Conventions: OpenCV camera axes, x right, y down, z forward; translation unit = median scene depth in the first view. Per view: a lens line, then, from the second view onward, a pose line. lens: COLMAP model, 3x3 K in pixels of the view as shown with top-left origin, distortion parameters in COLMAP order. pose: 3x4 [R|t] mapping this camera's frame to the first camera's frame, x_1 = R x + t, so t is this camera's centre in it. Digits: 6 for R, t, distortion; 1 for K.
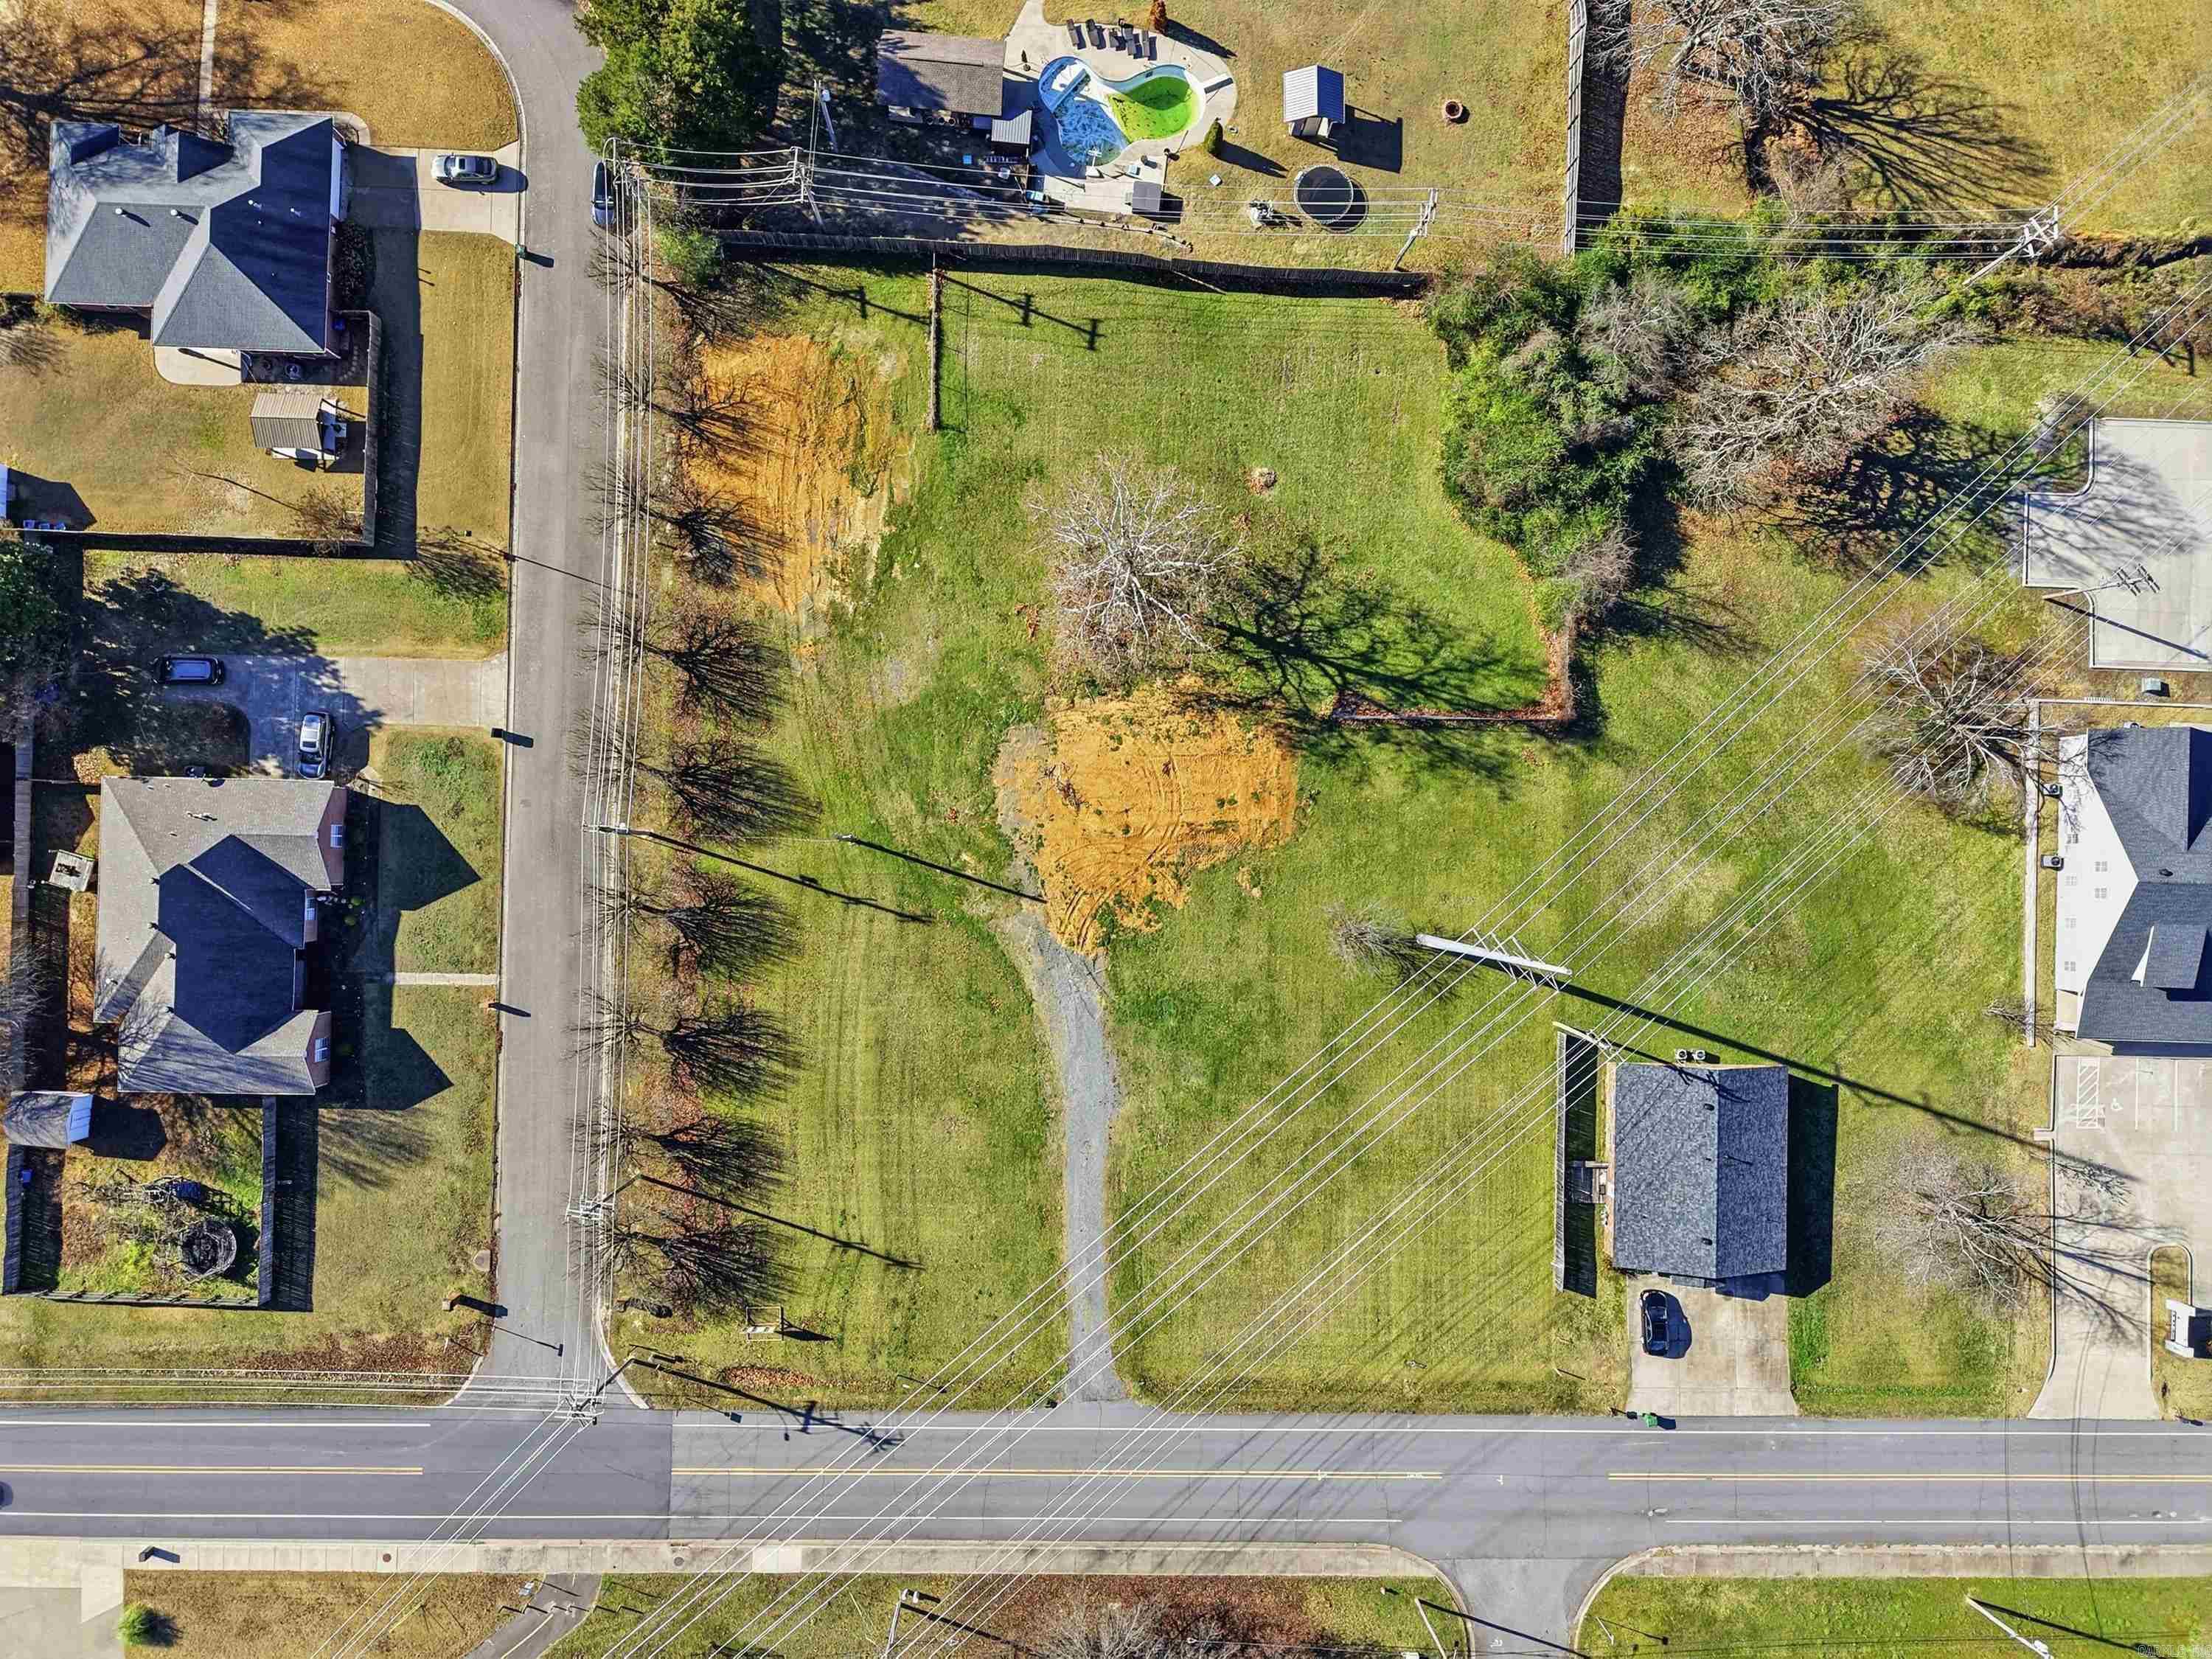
lens RADIAL K [[1470.0, 0, 1106.0], [0, 1470.0, 829.5], [0, 0, 1]] dist [0.066789, -0.090140]
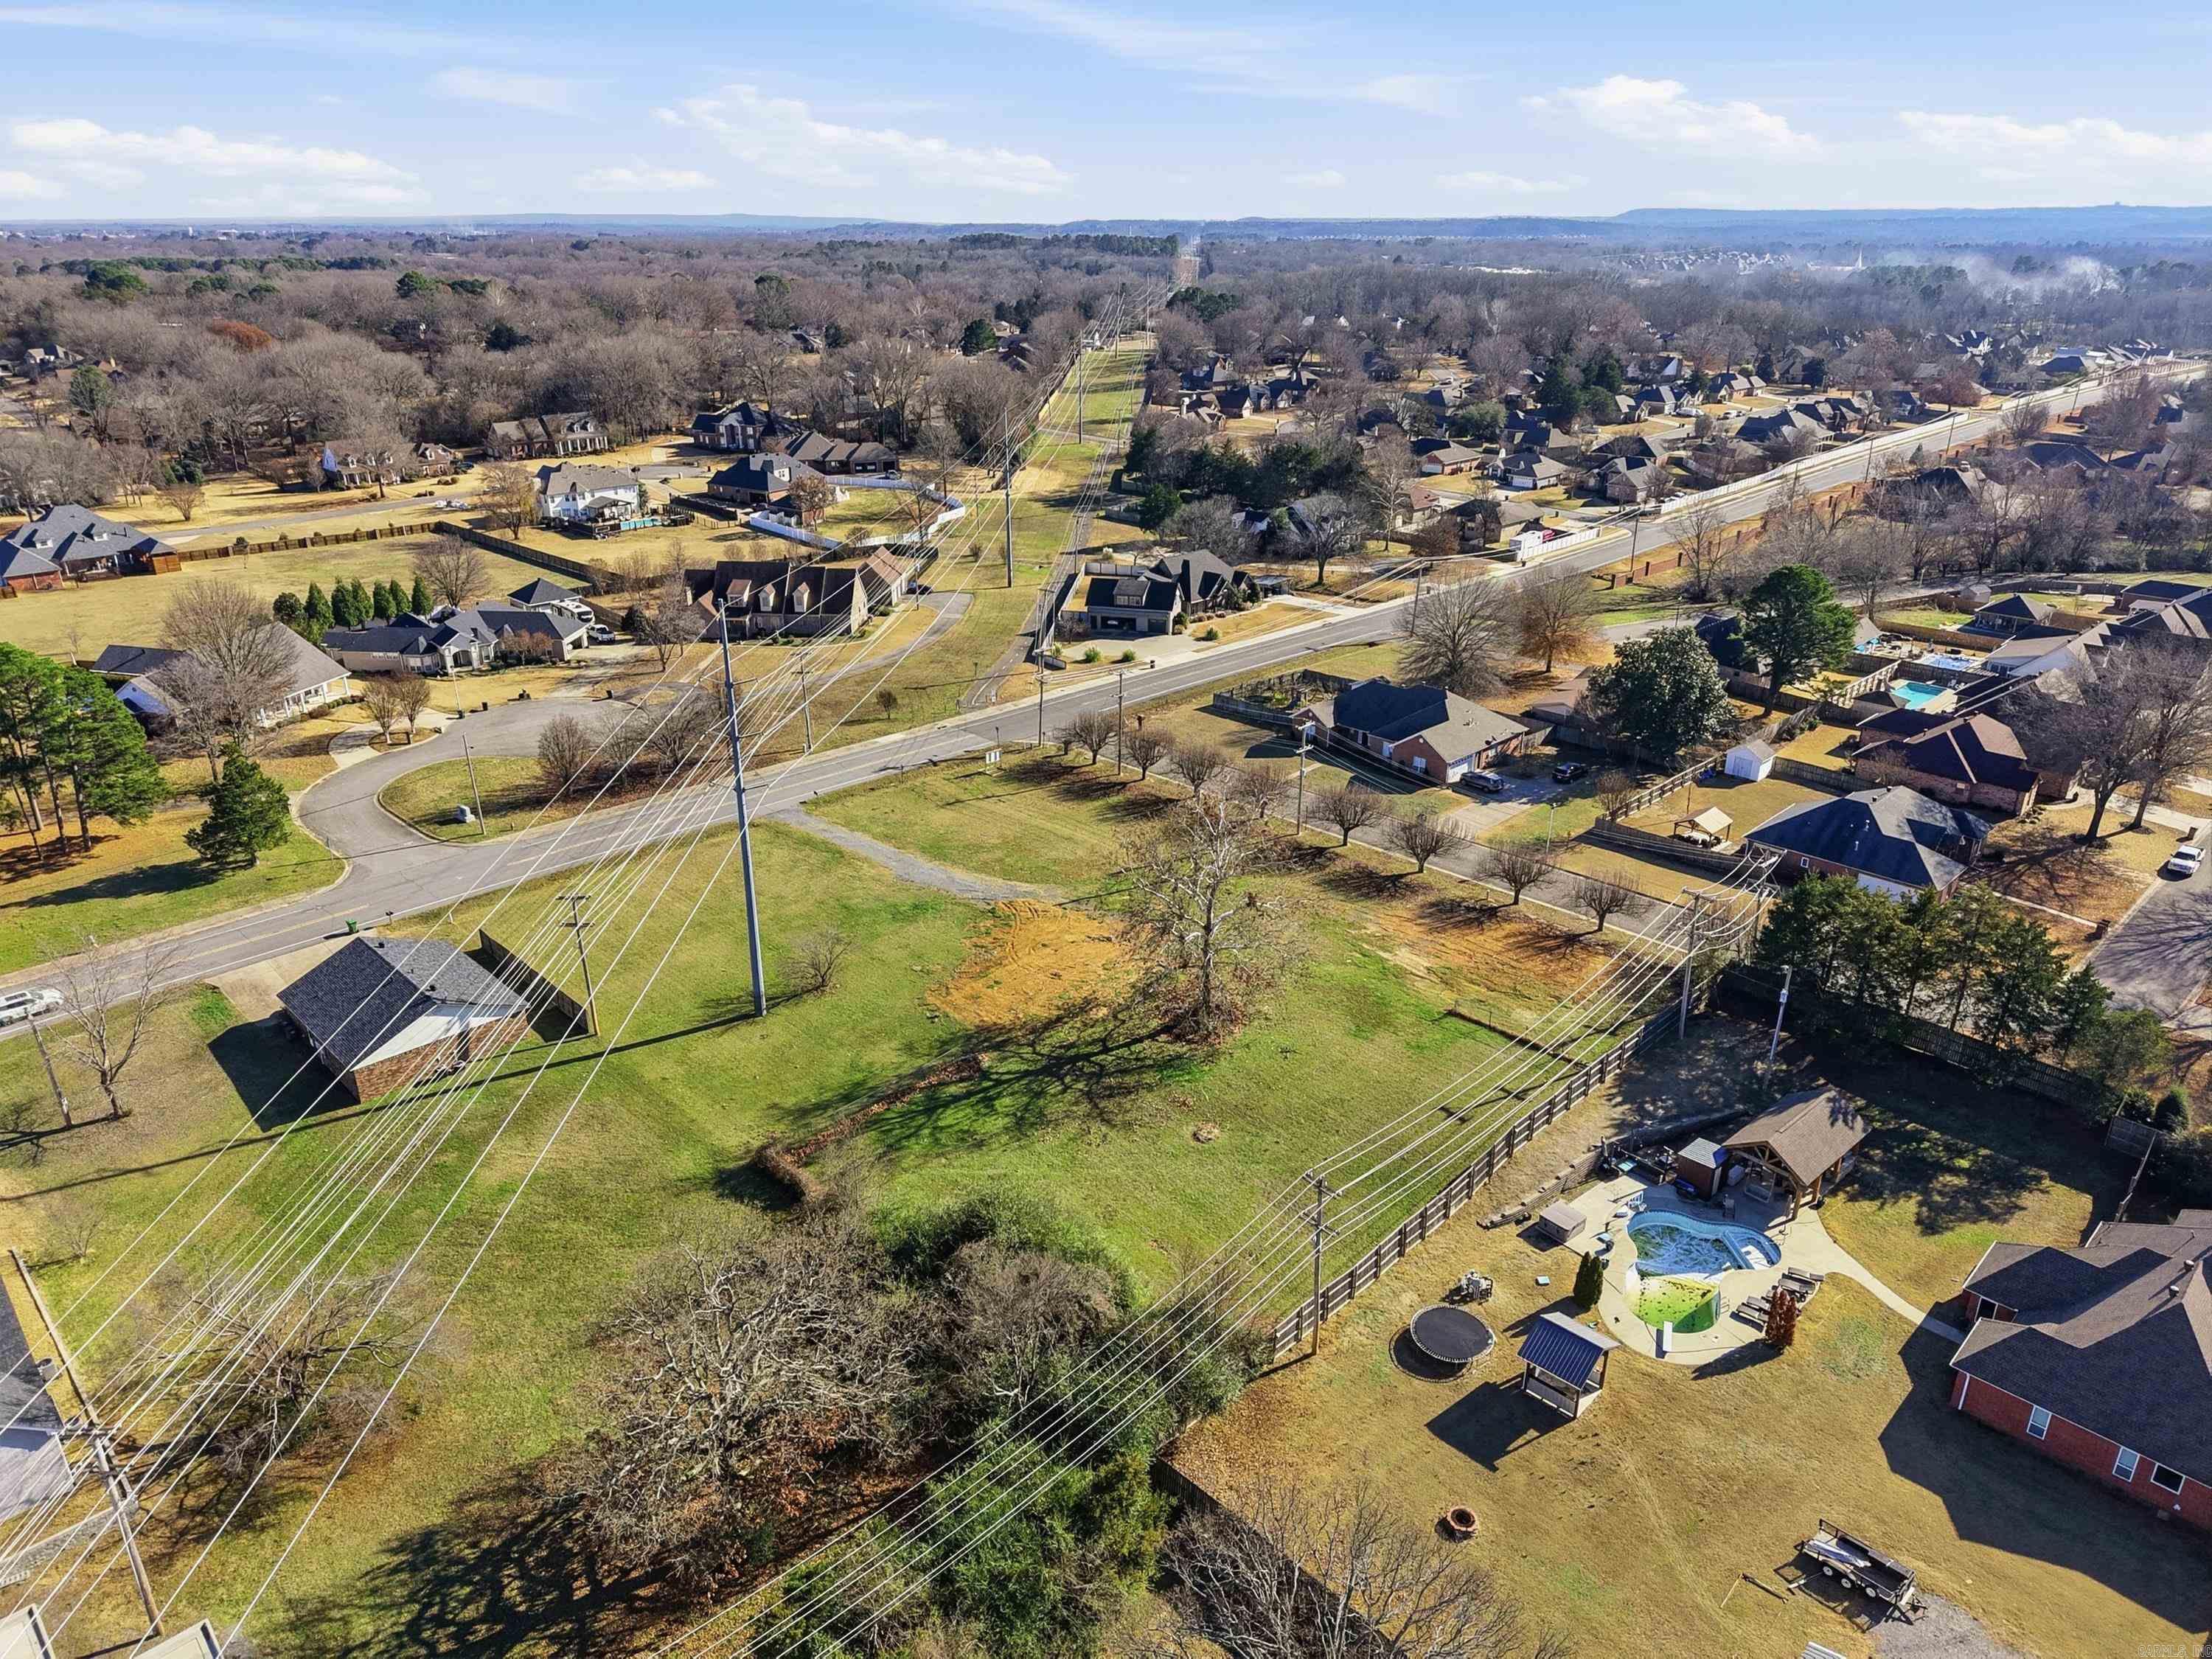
lens RADIAL K [[1470.0, 0, 1106.0], [0, 1470.0, 829.5], [0, 0, 1]] dist [0.066789, -0.090140]
pose [[-0.694000, 0.241411, -0.678296, 0.721553], [-0.719860, -0.249506, 0.647726, -0.736828], [-0.012871, 0.937800, 0.346939, 0.528963]]
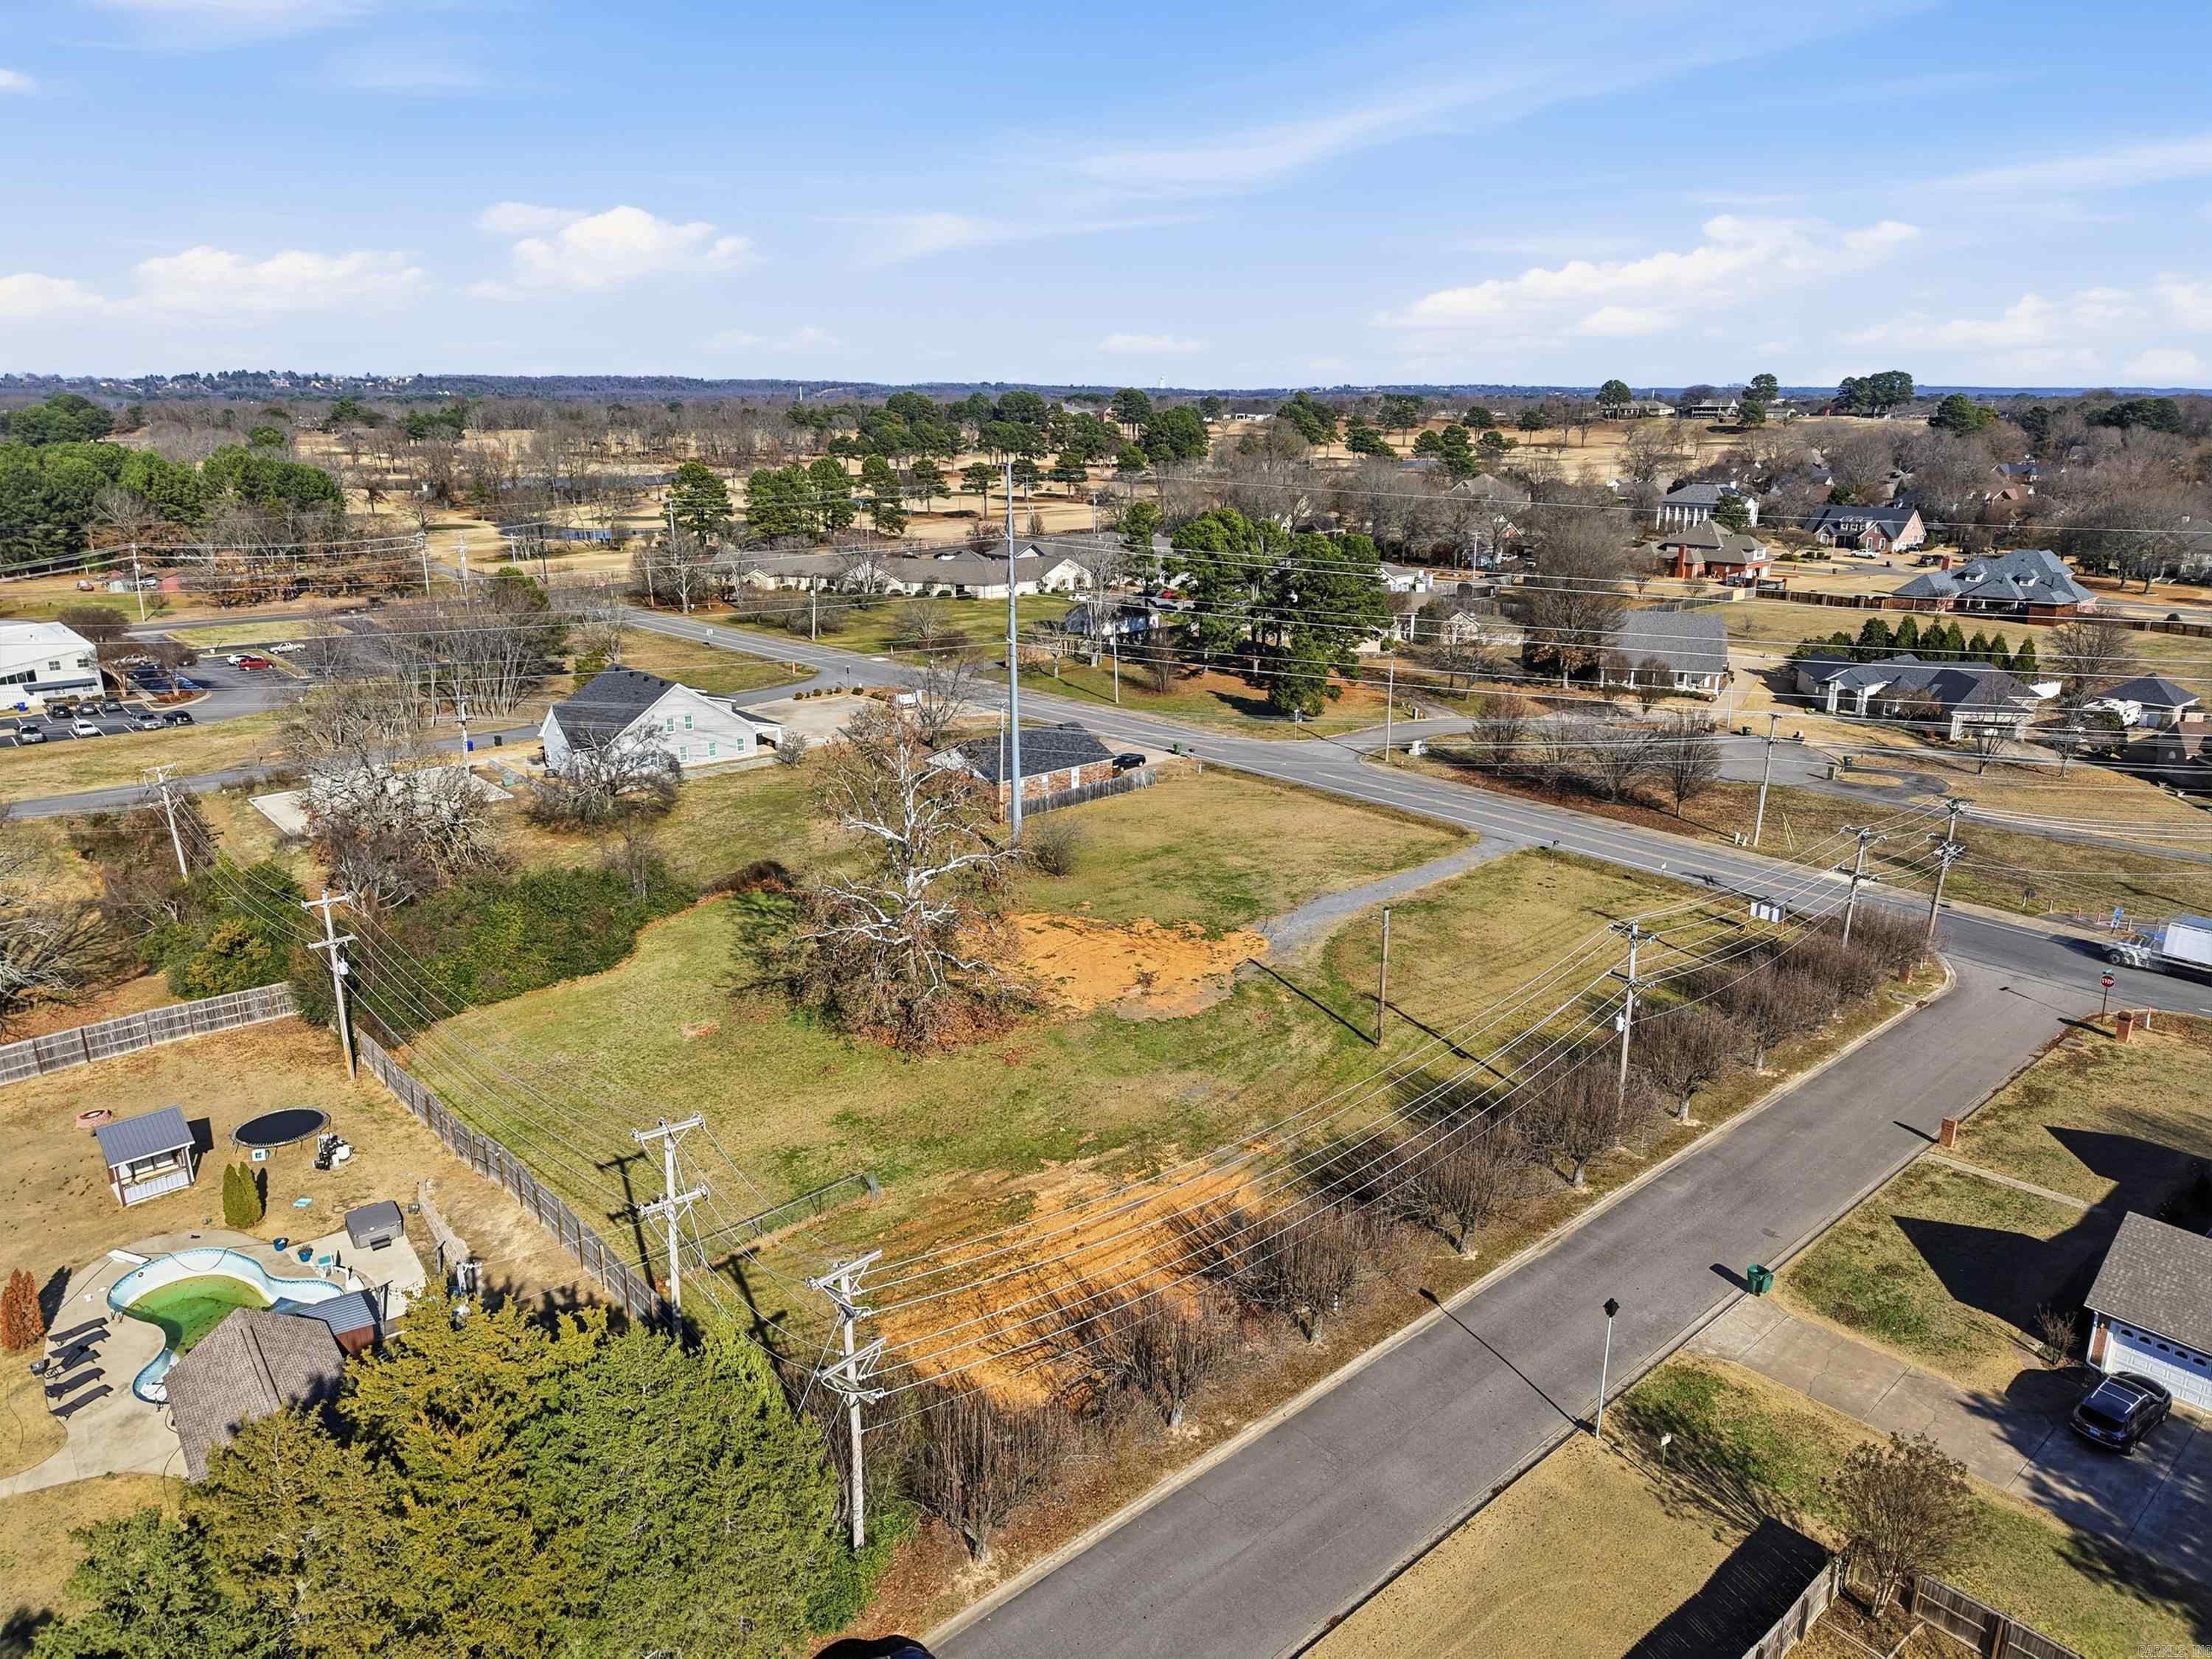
lens RADIAL K [[1481.8, 0, 1106.0], [0, 1481.8, 829.5], [0, 0, 1]] dist [0.009783, -0.001789]
pose [[-0.676559, -0.235542, 0.697701, -0.593045], [0.735732, -0.176233, 0.653942, -0.591564], [-0.031072, 0.955752, 0.292528, 0.663736]]
